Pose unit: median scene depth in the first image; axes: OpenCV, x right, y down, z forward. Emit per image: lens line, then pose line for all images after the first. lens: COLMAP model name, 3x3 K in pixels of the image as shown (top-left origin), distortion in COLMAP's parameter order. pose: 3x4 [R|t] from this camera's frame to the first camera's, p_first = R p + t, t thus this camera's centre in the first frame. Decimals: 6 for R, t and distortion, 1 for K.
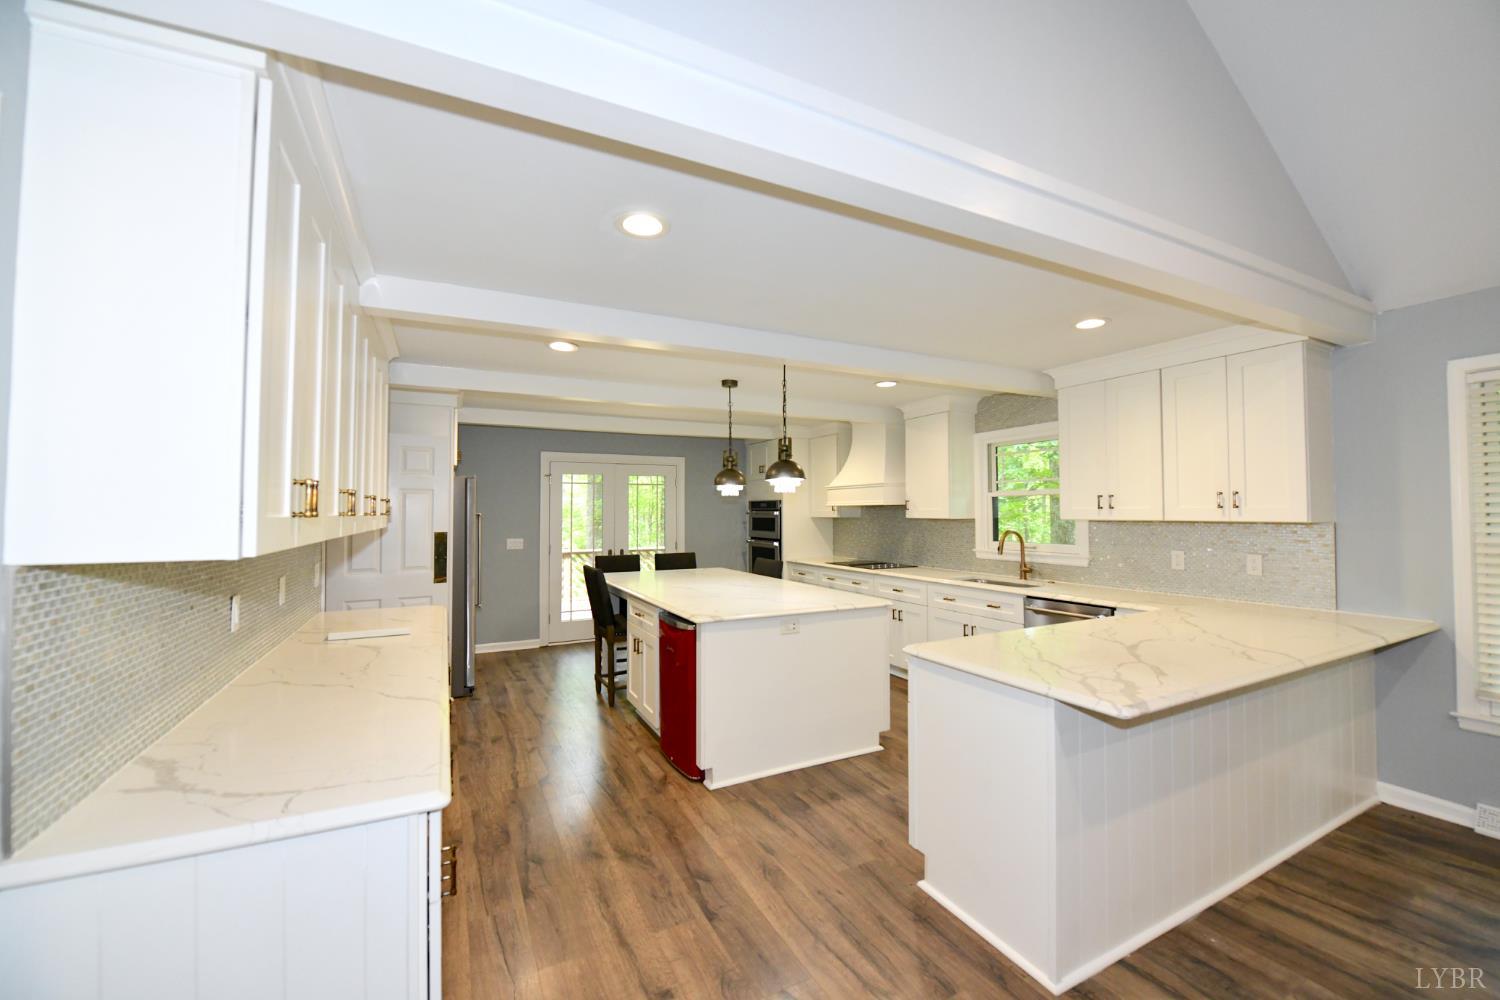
lens RADIAL K [[603.1, 0, 758.0], [0, 603.1, 493.7], [0, 0, 1]] dist [-0.018209, -0.000919]
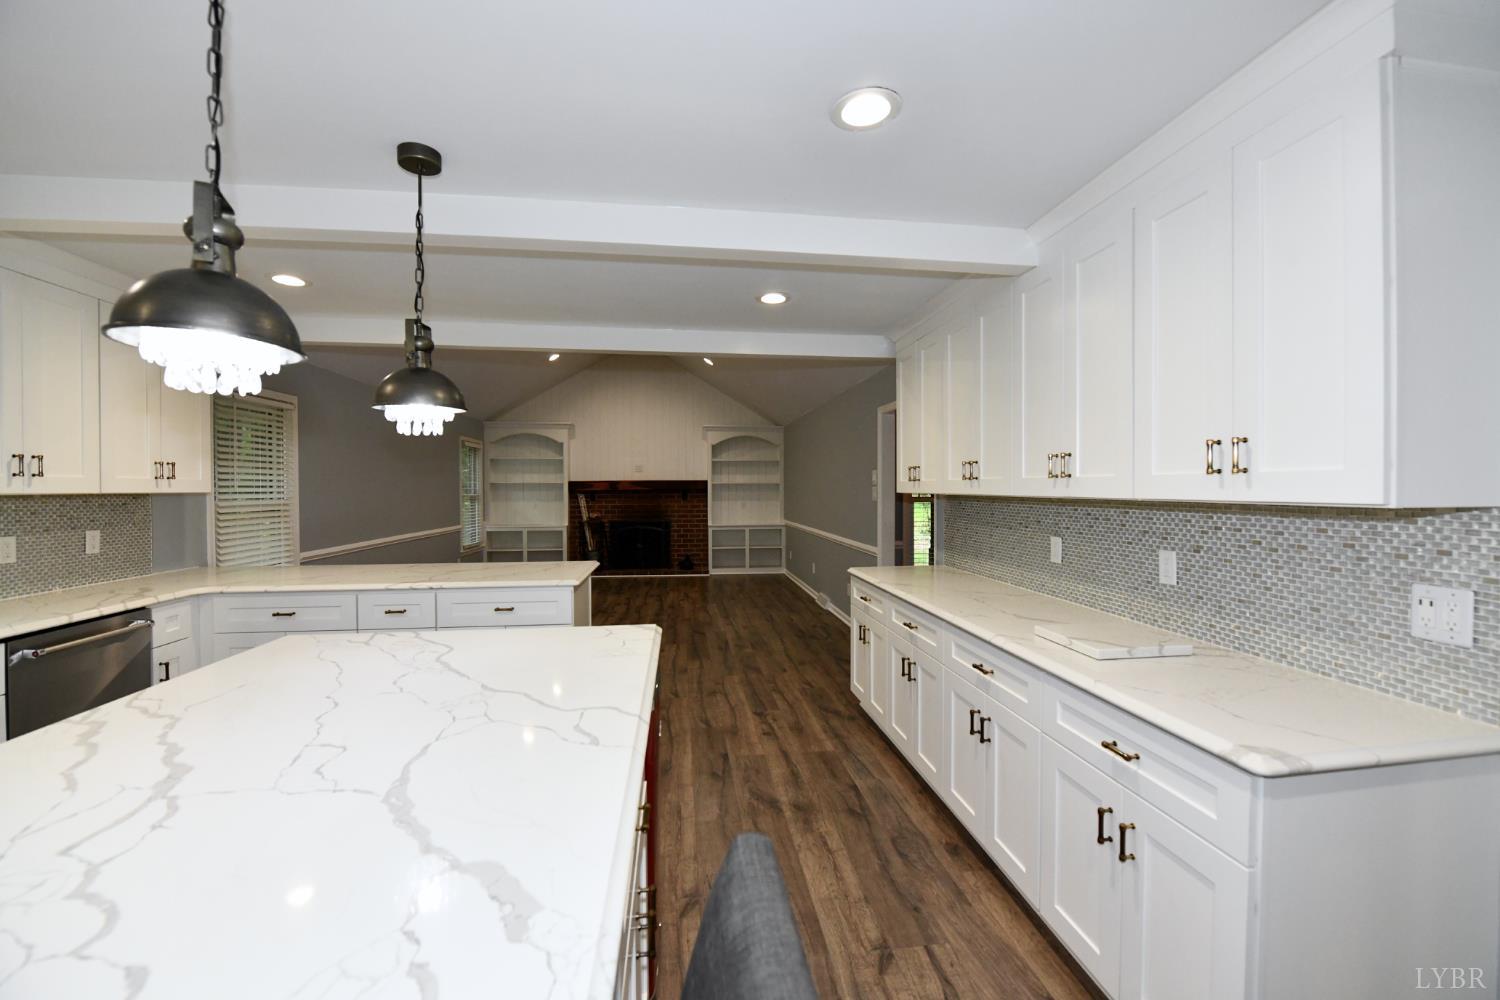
lens RADIAL K [[603.1, 0, 756.5], [0, 603.1, 495.2], [0, 0, 1]] dist [-0.018209, -0.000919]
pose [[-0.939324, 0.001776, 0.343027, -0.365523], [-0.003522, 0.999884, -0.014821, 0.051031], [-0.343014, -0.015130, -0.939209, 1.314607]]
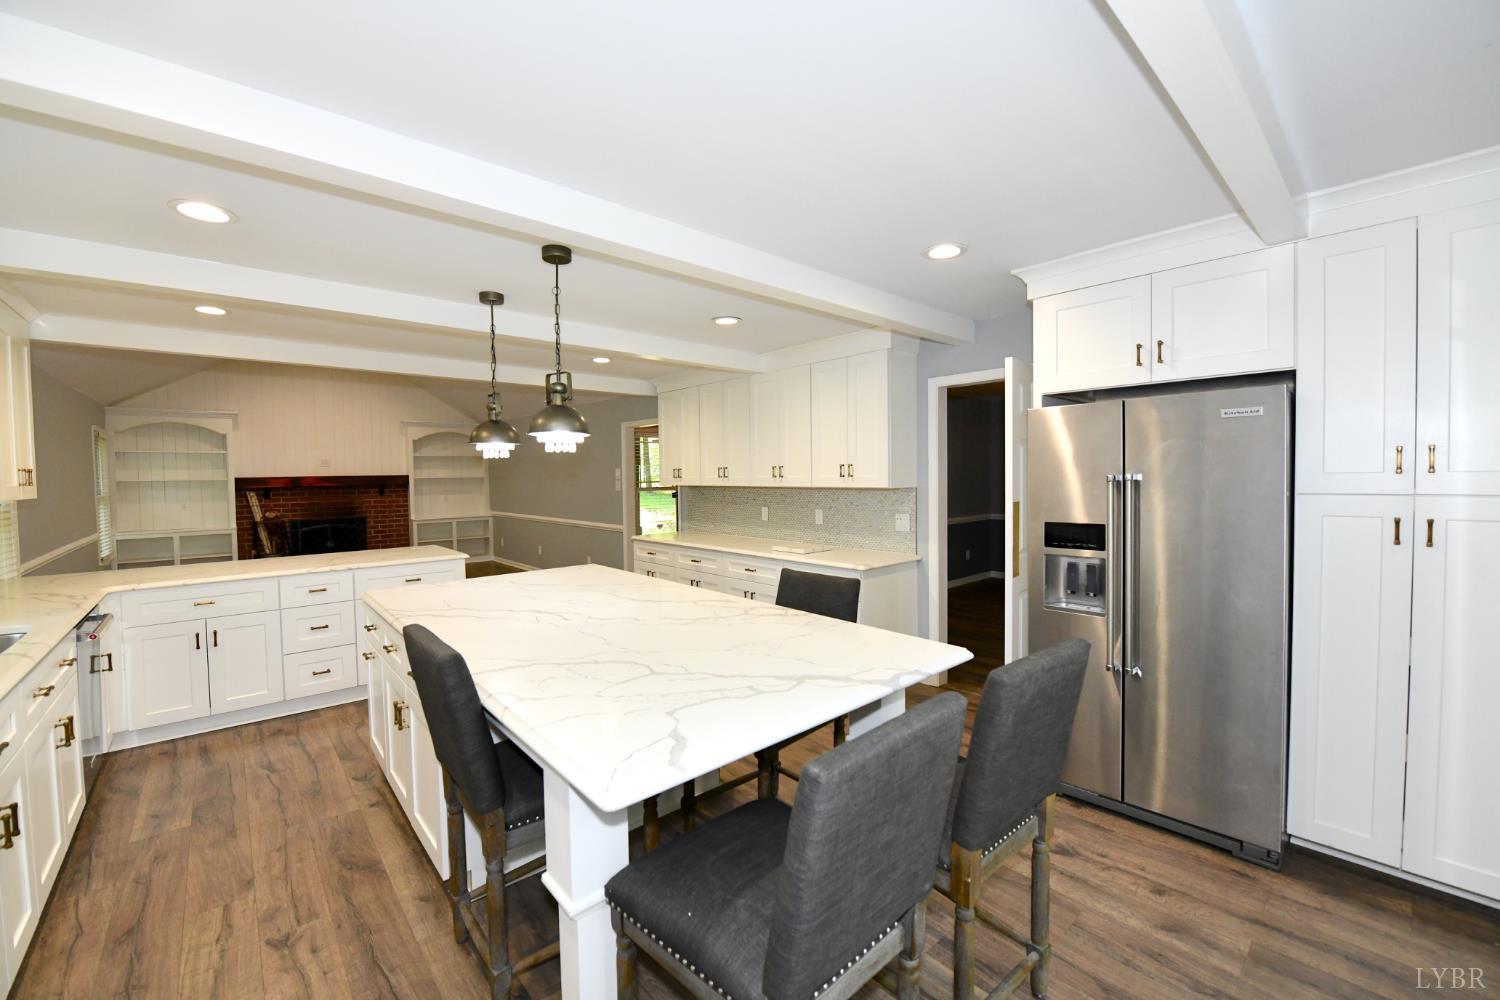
lens RADIAL K [[603.1, 0, 762.1], [0, 603.1, 497.0], [0, 0, 1]] dist [-0.018209, -0.000919]
pose [[-0.966195, 0.026096, -0.256487, -0.096550], [0.023710, 0.999642, 0.012391, 0.048697], [0.256719, 0.005890, -0.966468, 1.849524]]
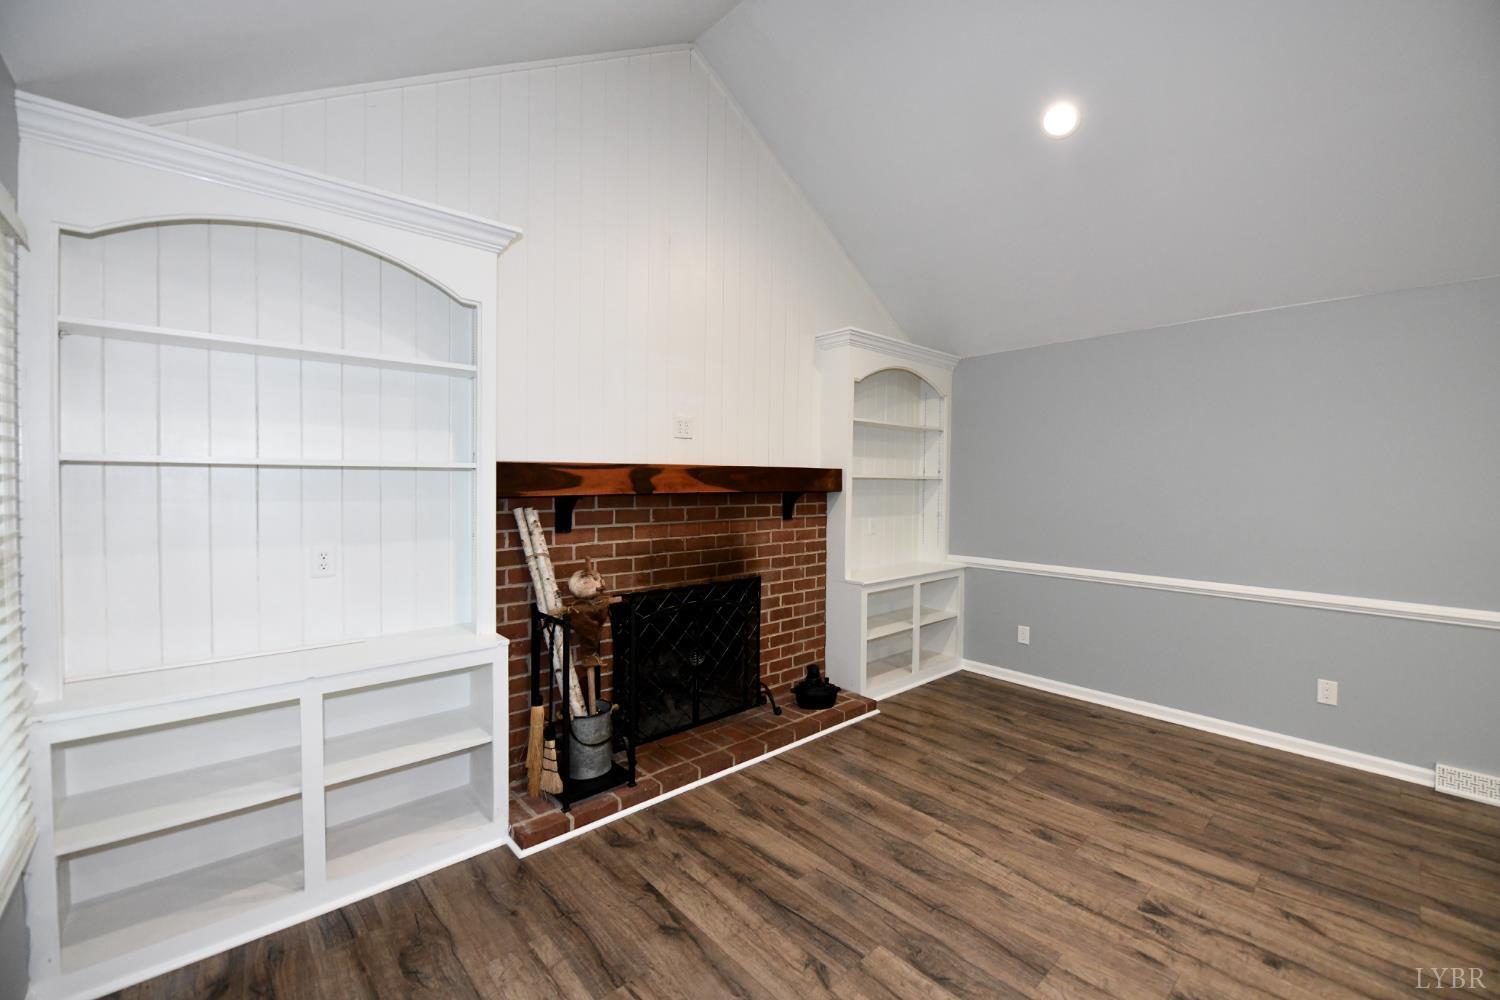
lens RADIAL K [[603.1, 0, 756.3], [0, 603.1, 489.1], [0, 0, 1]] dist [-0.018209, -0.000919]
pose [[-0.967488, -0.001909, -0.252910, 1.096064], [0.001014, 0.999934, -0.011428, -0.002045], [0.252915, -0.011313, -0.967422, -0.059587]]
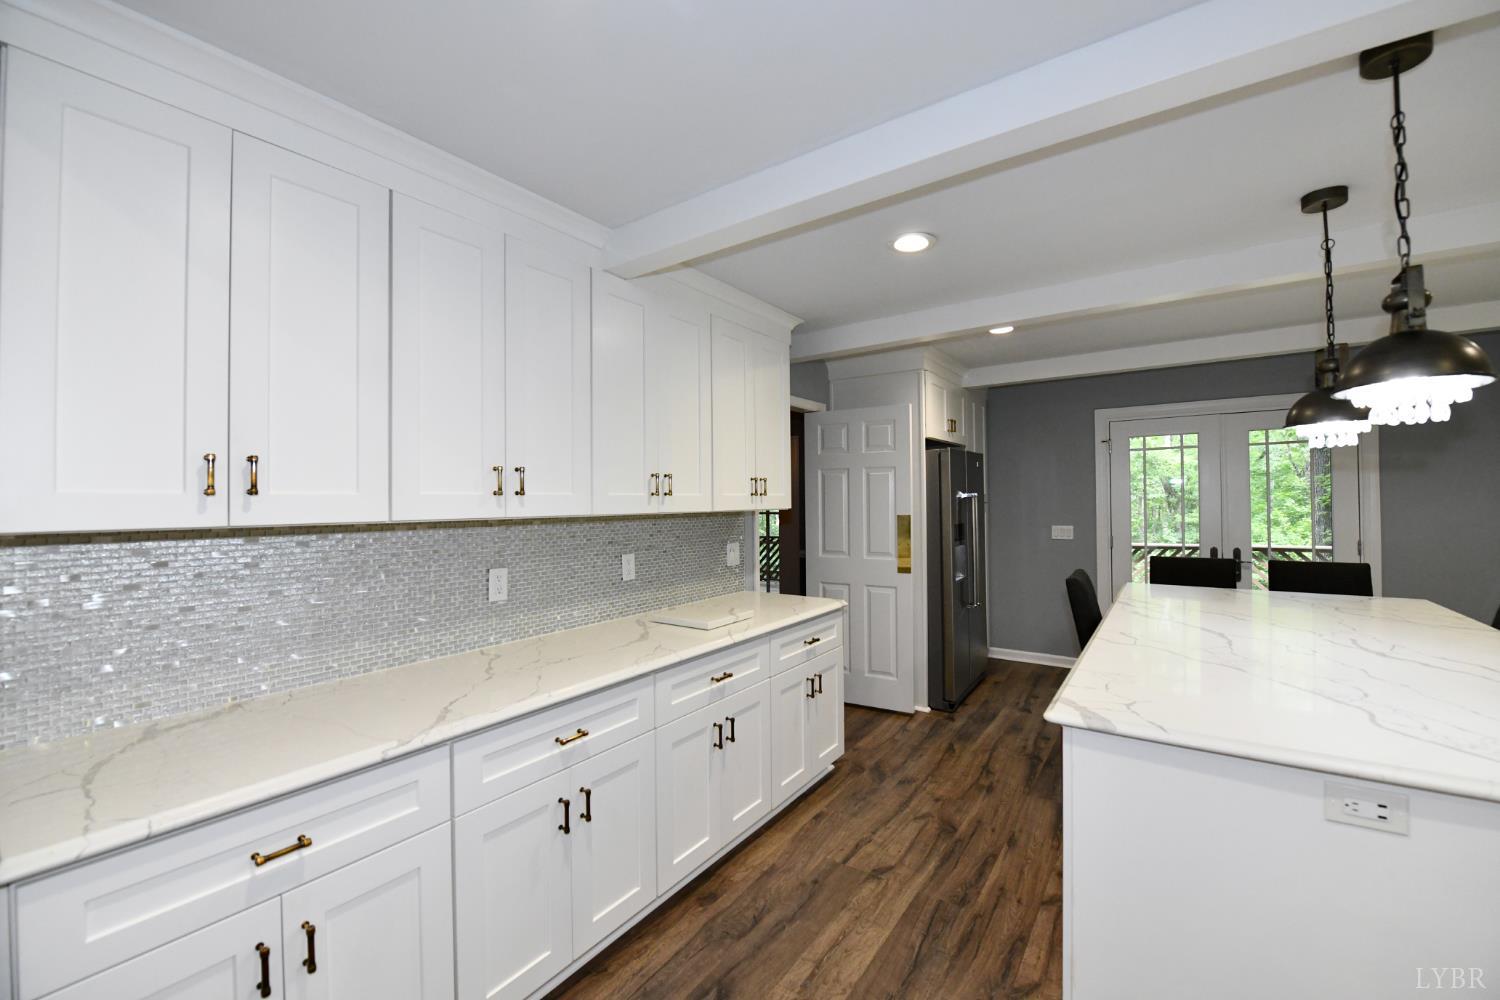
lens RADIAL K [[603.1, 0, 757.5], [0, 603.1, 496.2], [0, 0, 1]] dist [-0.018209, -0.000919]
pose [[0.465578, -0.005725, -0.884988, 0.166566], [0.035068, 0.999313, 0.011984, 0.021911], [0.884312, -0.036614, 0.465459, 0.474624]]
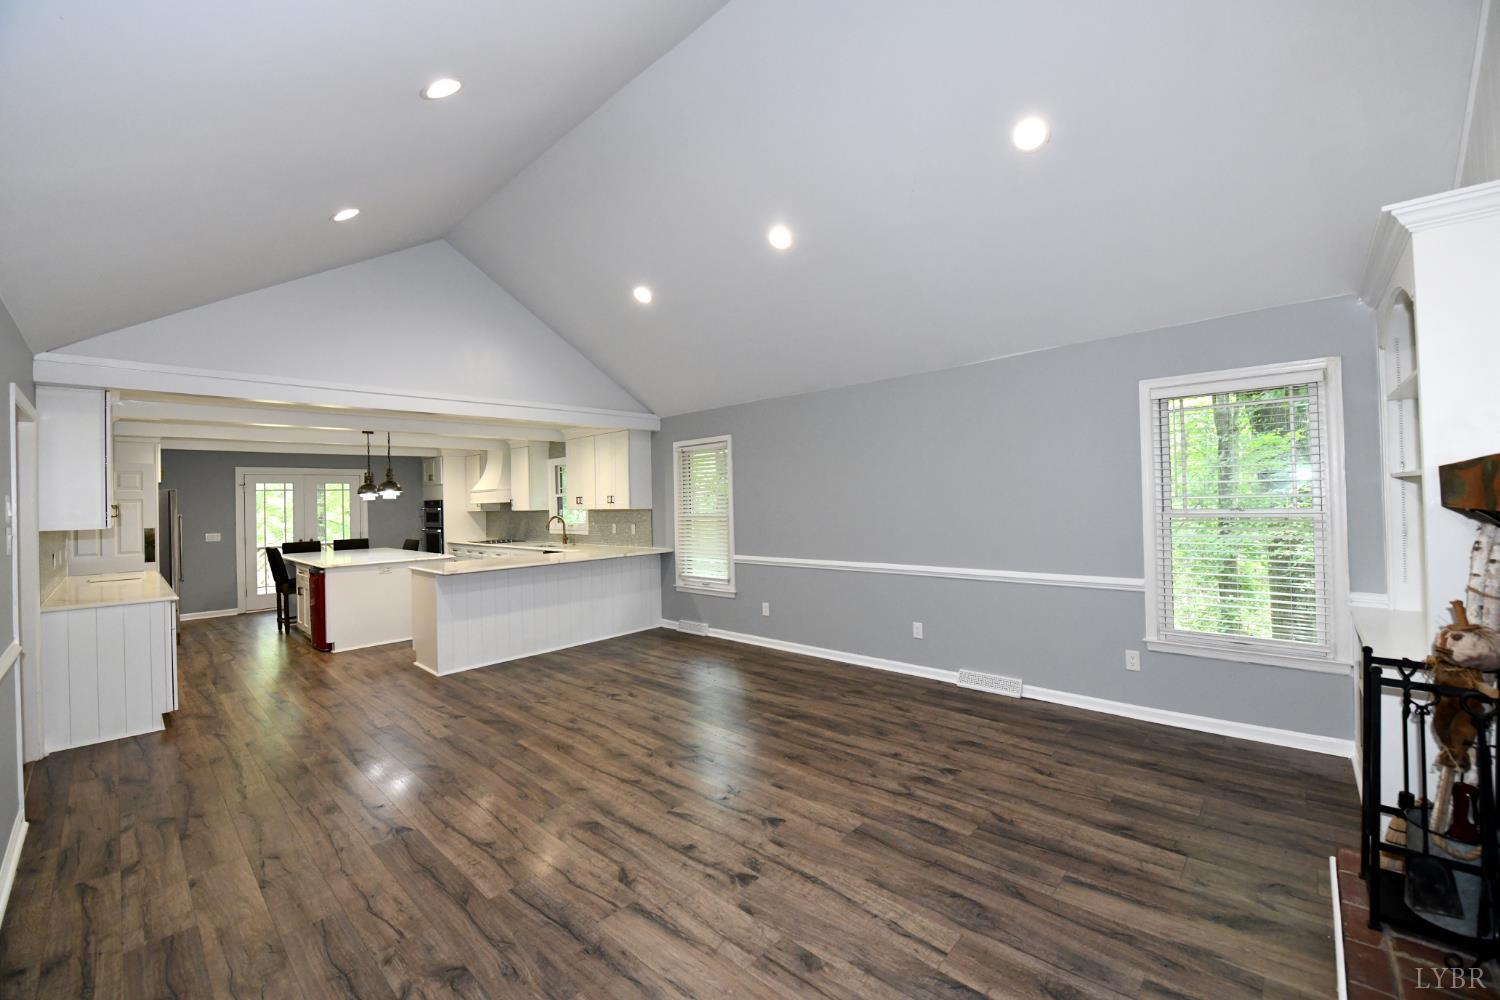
lens RADIAL K [[603.1, 0, 754.9], [0, 603.1, 496.5], [0, 0, 1]] dist [-0.018209, -0.000919]
pose [[0.941275, -0.017582, 0.337182, 0.451451], [0.011881, 0.999750, 0.018963, -0.027688], [-0.337431, -0.013843, 0.941248, -1.021018]]
